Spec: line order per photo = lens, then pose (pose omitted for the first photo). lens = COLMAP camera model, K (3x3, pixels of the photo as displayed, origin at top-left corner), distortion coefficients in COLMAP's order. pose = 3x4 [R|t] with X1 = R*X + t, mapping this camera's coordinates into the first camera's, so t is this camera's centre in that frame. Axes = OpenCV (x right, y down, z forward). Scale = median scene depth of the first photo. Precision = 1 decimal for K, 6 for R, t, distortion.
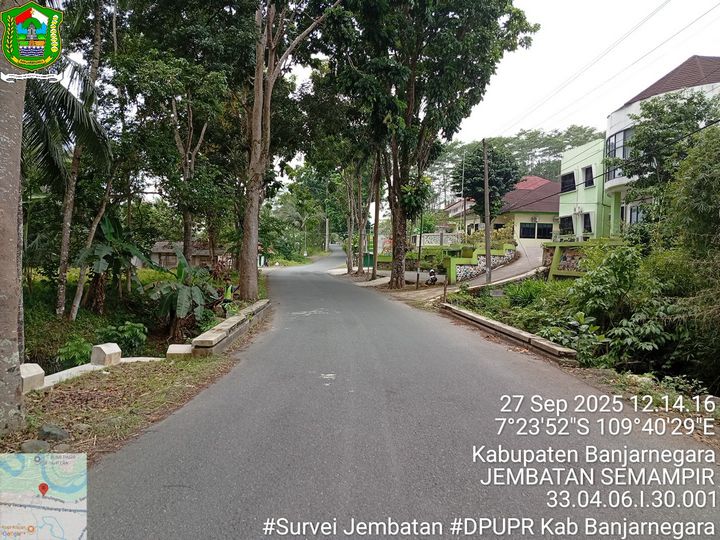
lens RADIAL K [[549.5, 0, 360.0], [0, 549.5, 270.0], [0, 0, 1]] dist [0.111559, -0.229080]
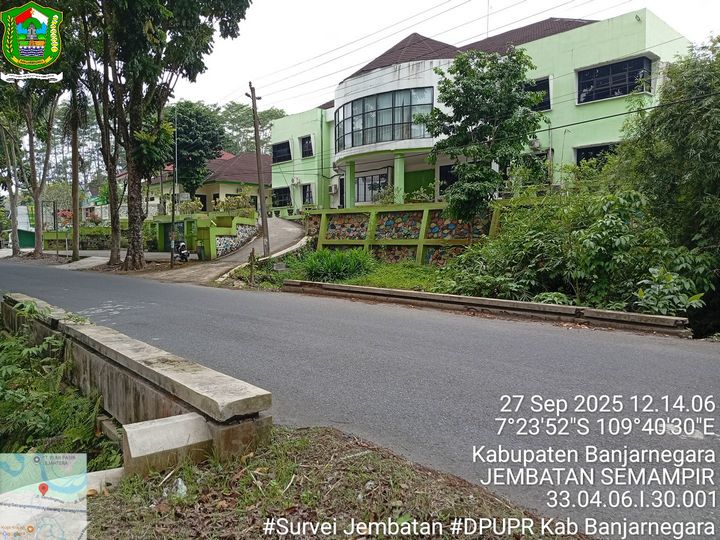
lens RADIAL K [[549.5, 0, 360.0], [0, 549.5, 270.0], [0, 0, 1]] dist [0.111559, -0.229080]
pose [[0.806223, -0.055371, 0.589015, -0.100977], [0.034434, 0.998315, 0.046715, 0.007110], [-0.590609, -0.017381, 0.806771, 0.155848]]
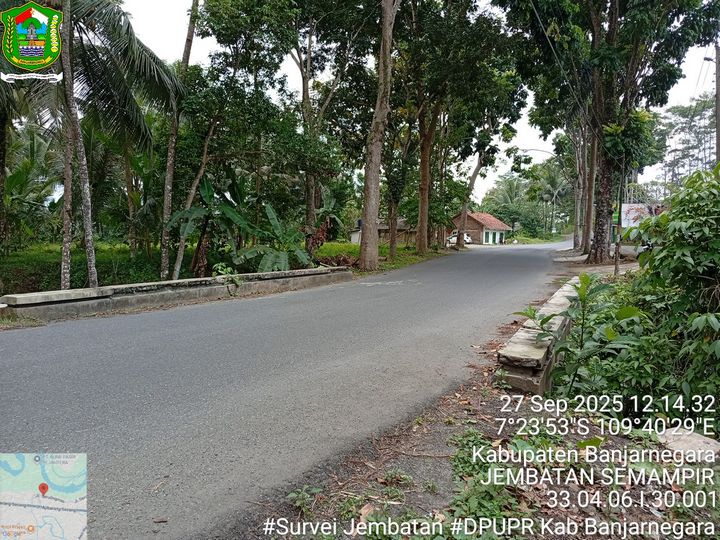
lens RADIAL K [[553.1, 0, 360.6], [0, 553.1, 282.0], [0, 0, 1]] dist [0.055352, -0.145228]
pose [[0.880185, 0.025302, -0.473957, 0.110270], [-0.001159, 0.998690, 0.051162, 0.015563], [0.474630, -0.044483, 0.879061, 0.127317]]
